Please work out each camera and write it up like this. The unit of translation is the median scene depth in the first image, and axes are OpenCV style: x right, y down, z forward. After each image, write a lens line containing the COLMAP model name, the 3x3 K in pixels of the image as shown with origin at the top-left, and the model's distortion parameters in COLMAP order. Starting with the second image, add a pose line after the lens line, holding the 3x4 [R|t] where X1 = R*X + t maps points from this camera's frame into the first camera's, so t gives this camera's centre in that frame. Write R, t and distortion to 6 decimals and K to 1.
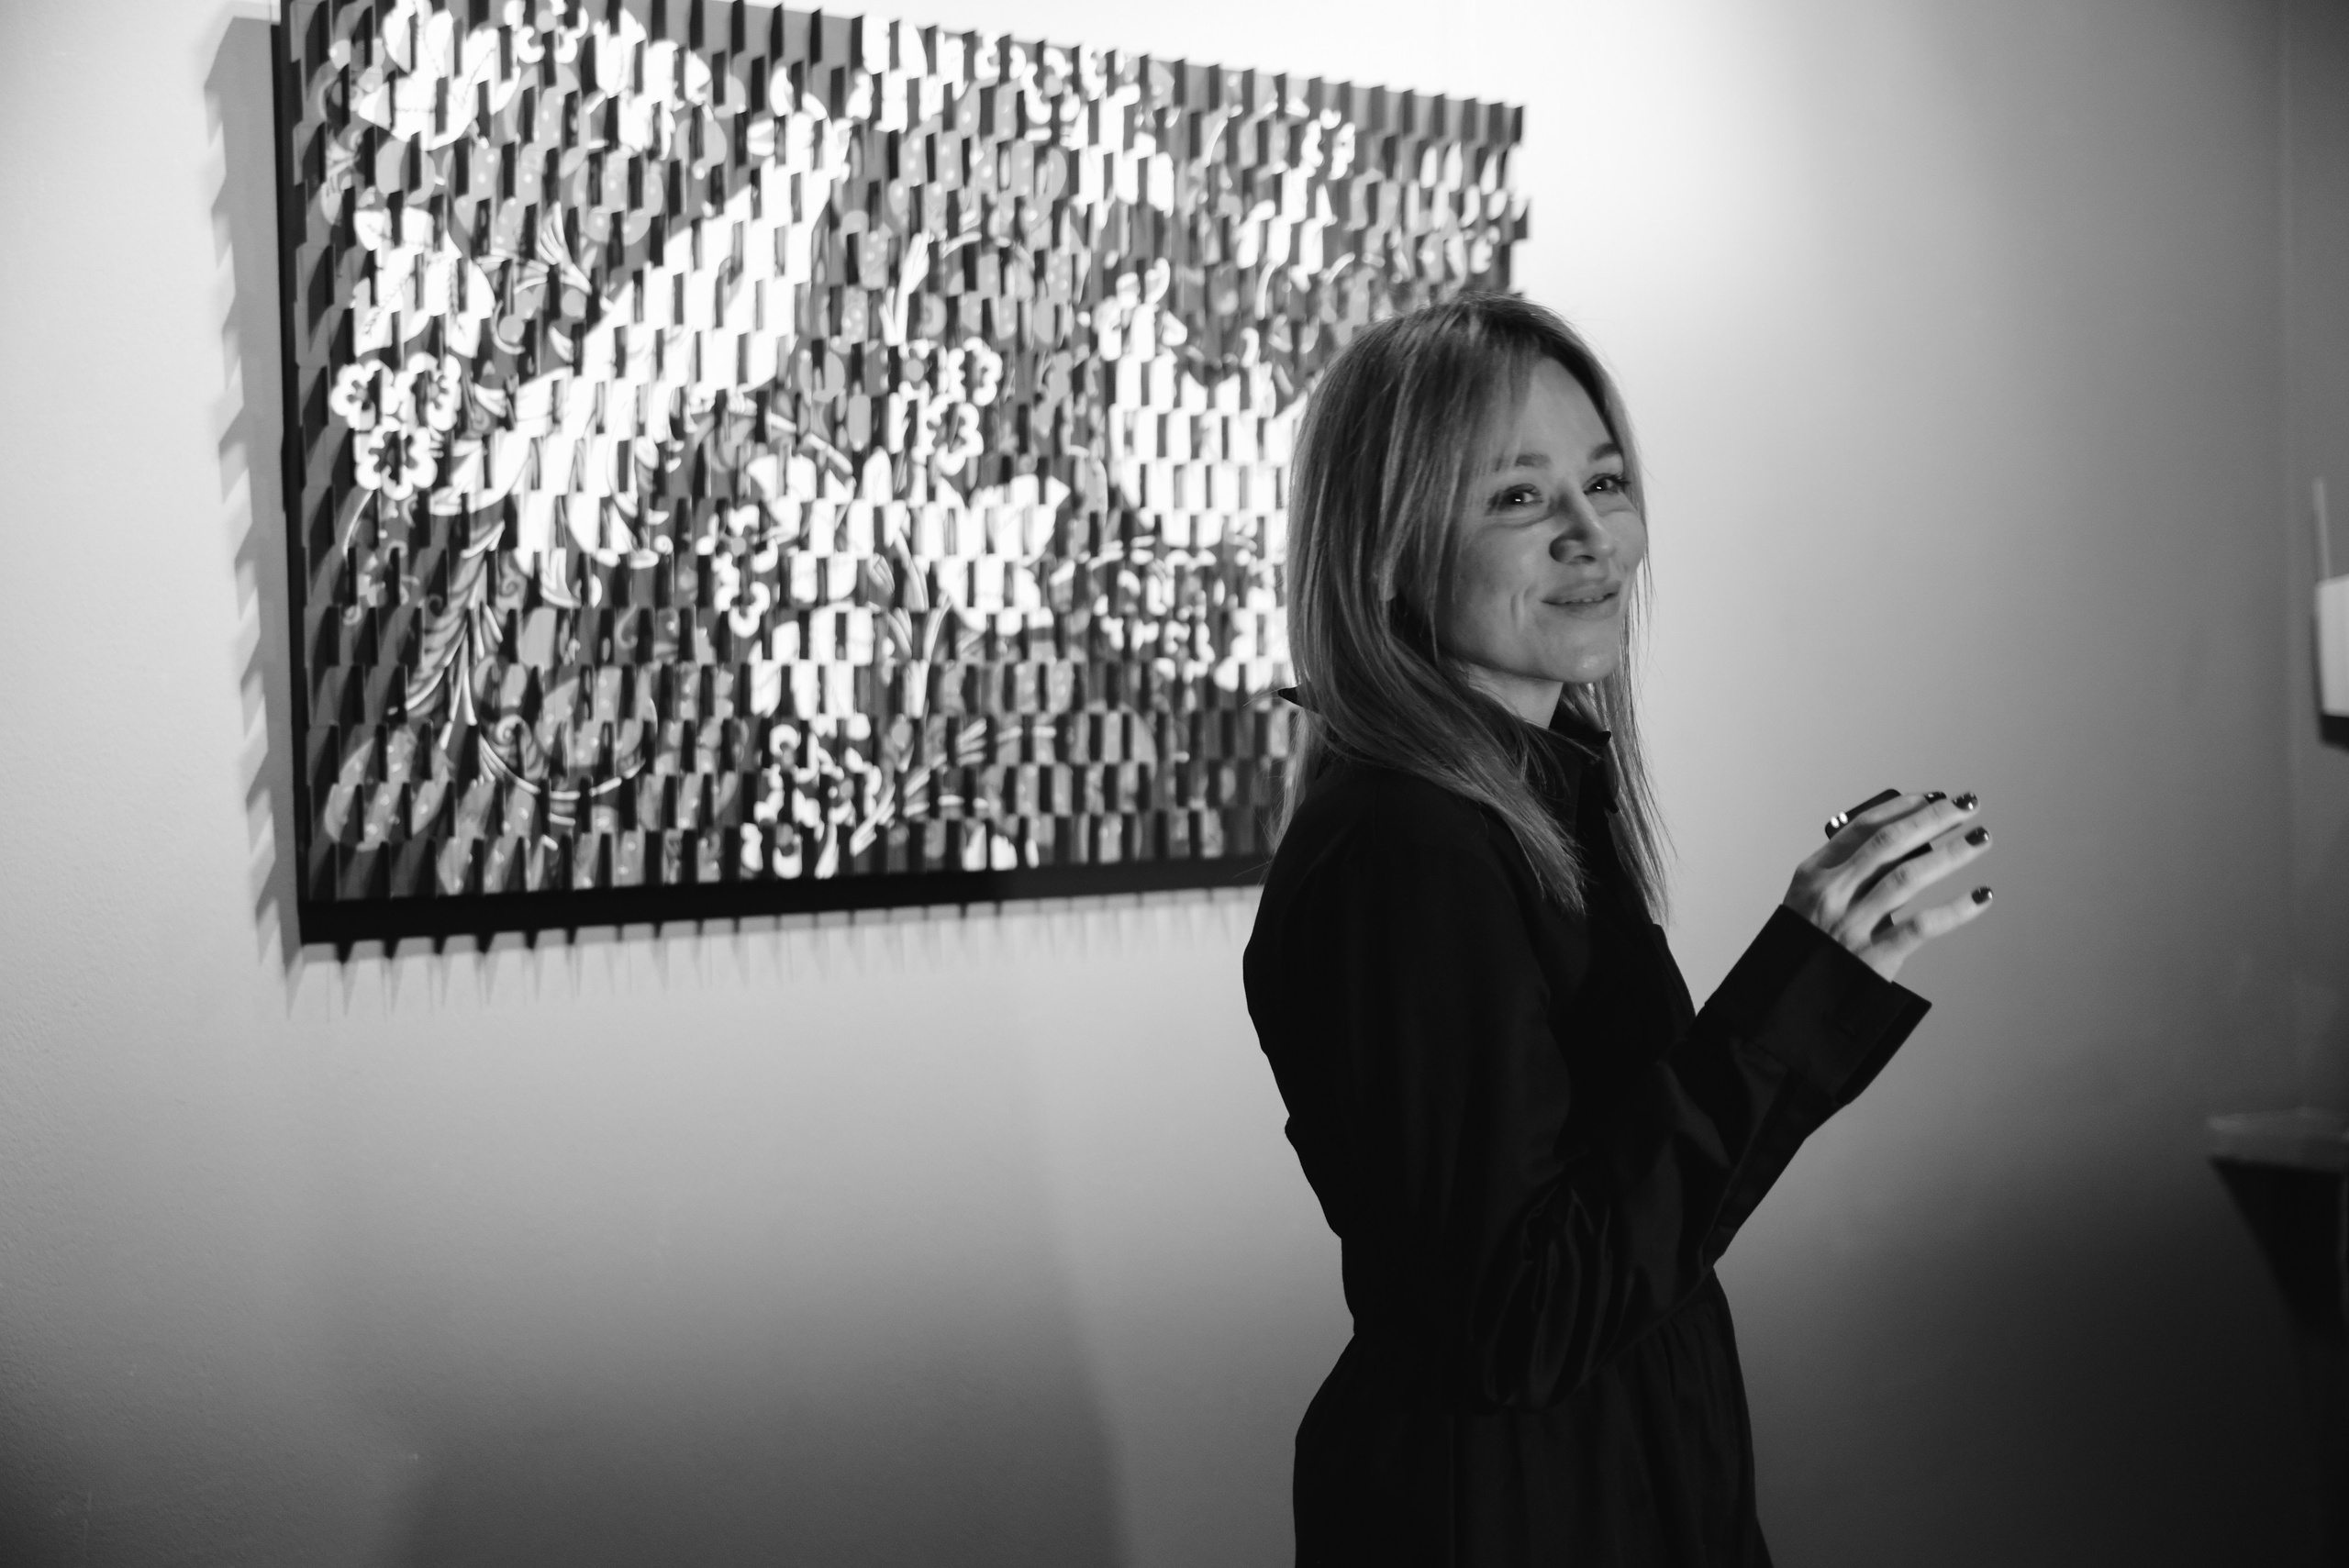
lens RADIAL K [[2845.8, 0, 1159.7], [0, 2845.8, 807.3], [0, 0, 1]] dist [0.040828, 0.000000]
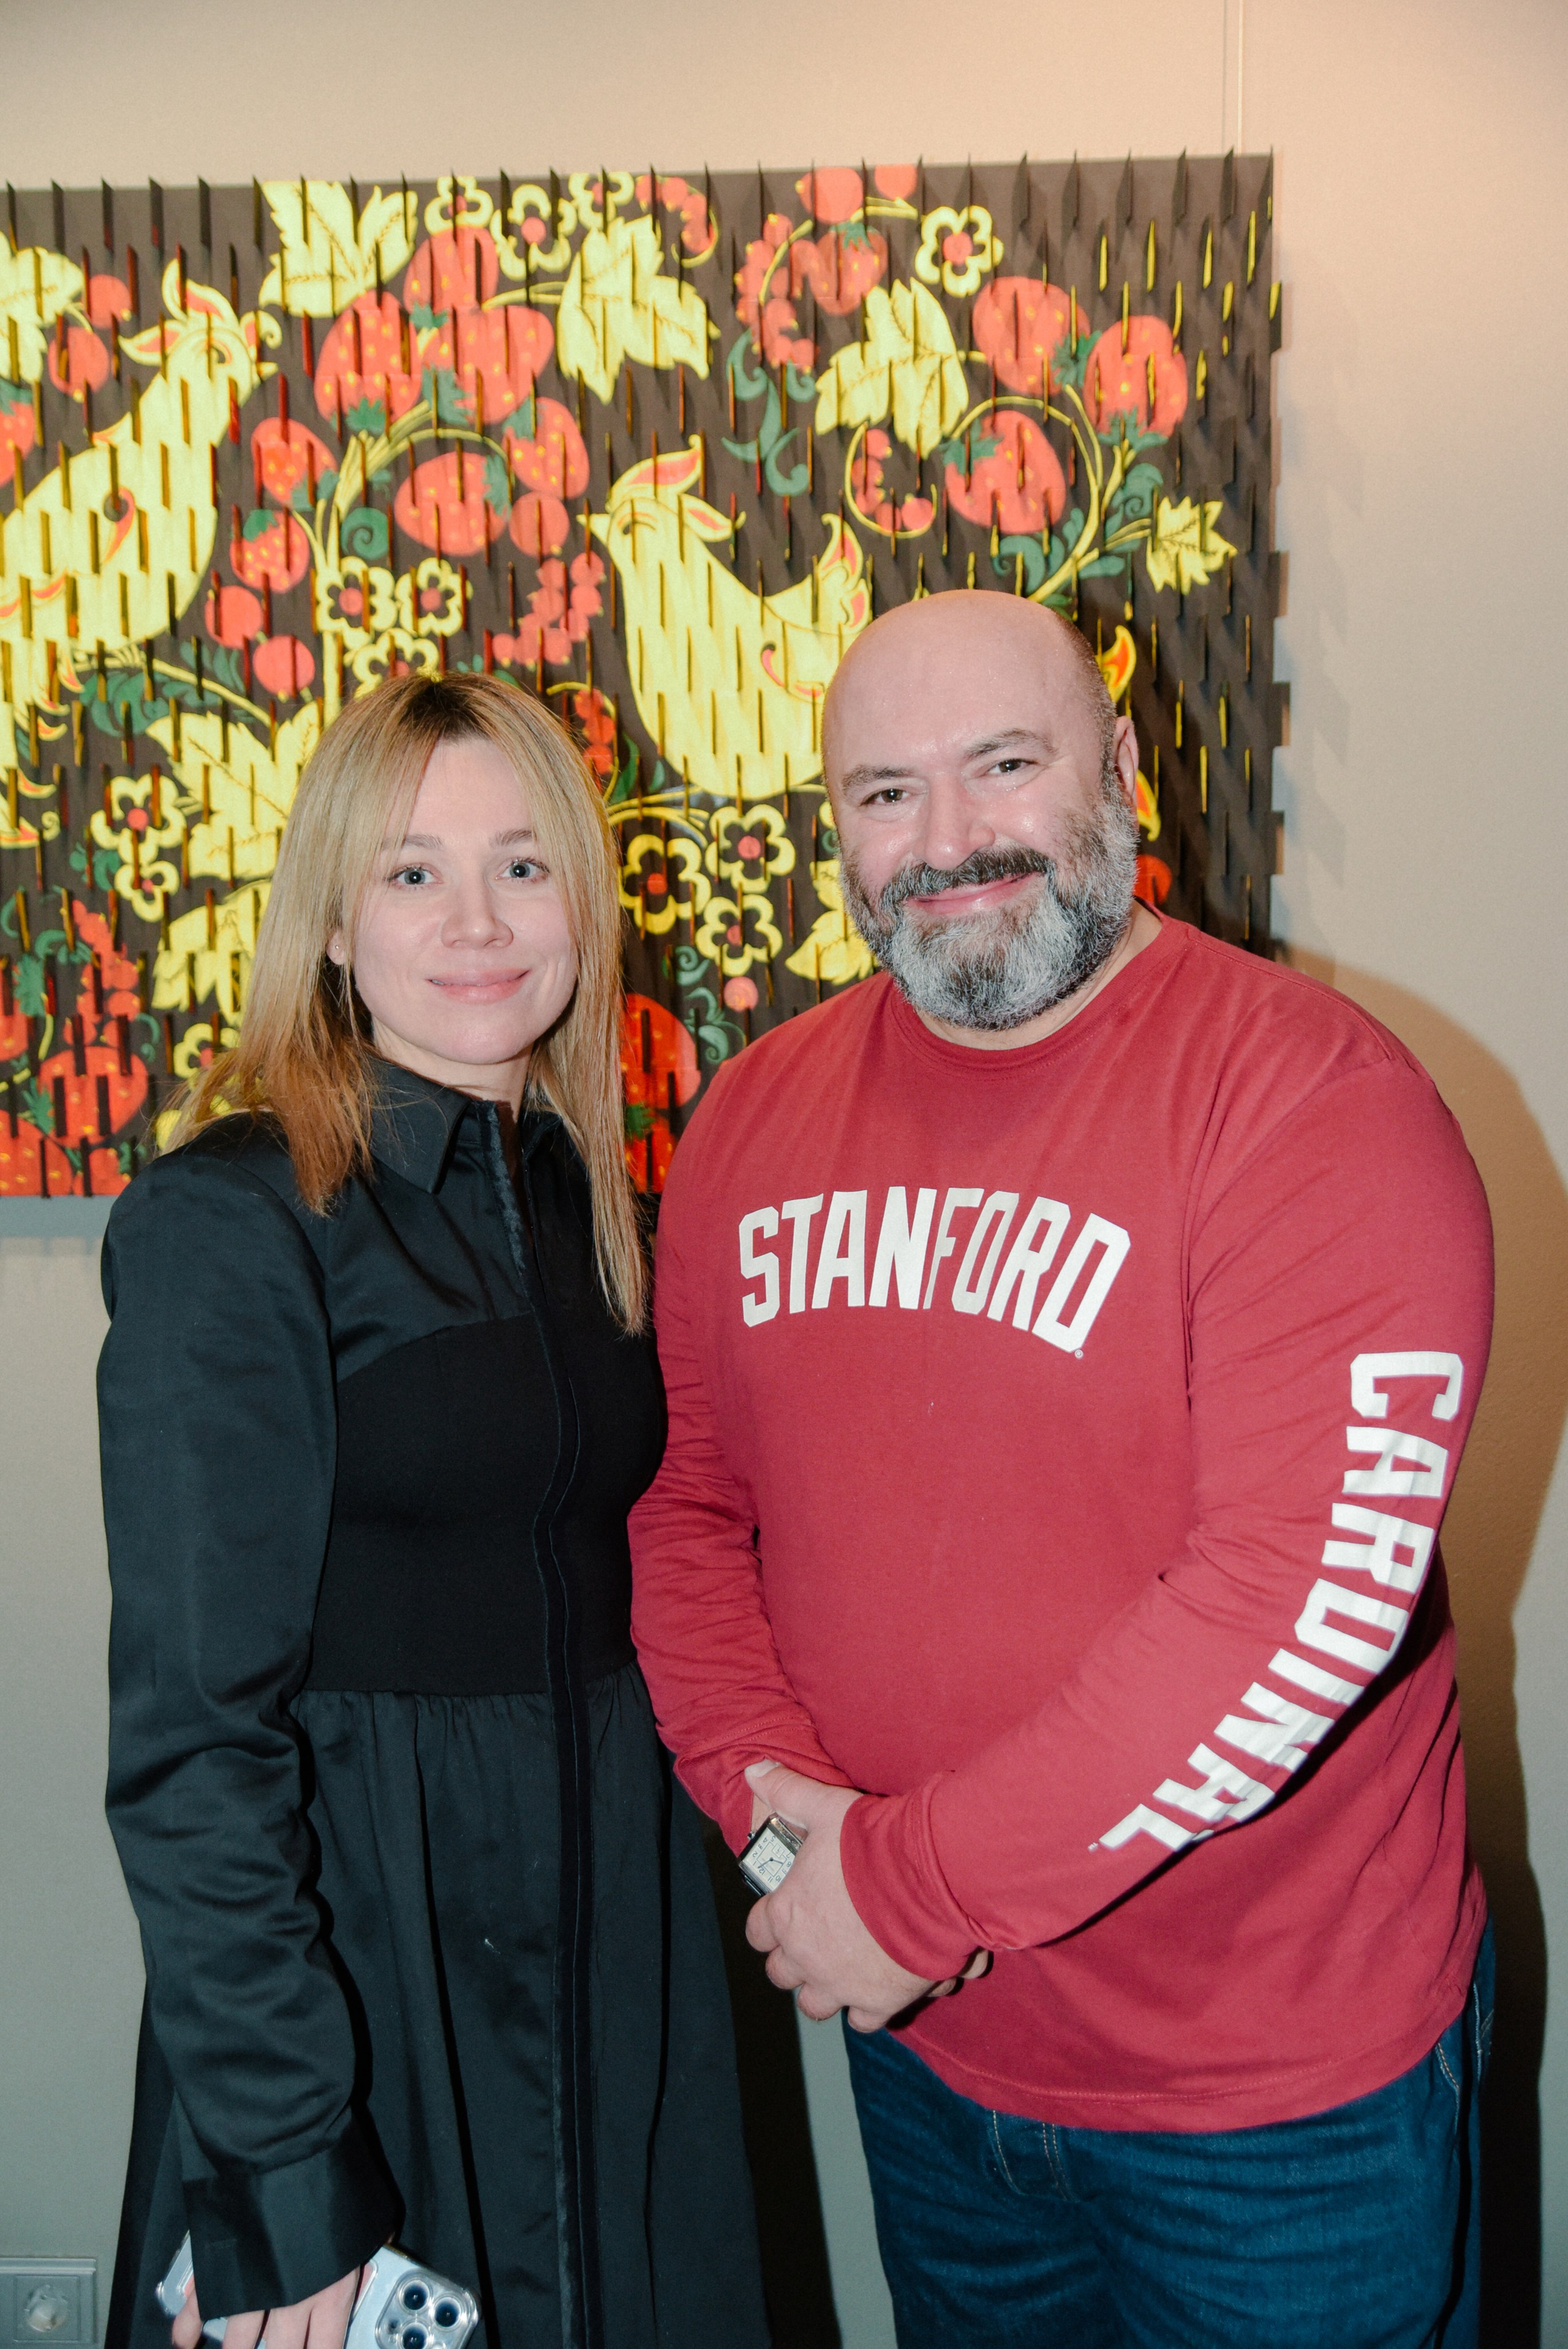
lens RADIAL K [[2742.3, 0, 737.6], [0, 2742.3, 1215.6], [0, 0, 1]] dist [0.010212, 0.000000]
pose [[0.805202, 0.065163, -0.589409, 0.484885], [-0.019759, 0.996340, 0.083159, -0.041390], [0.592671, -0.055314, 0.803543, 0.395623]]
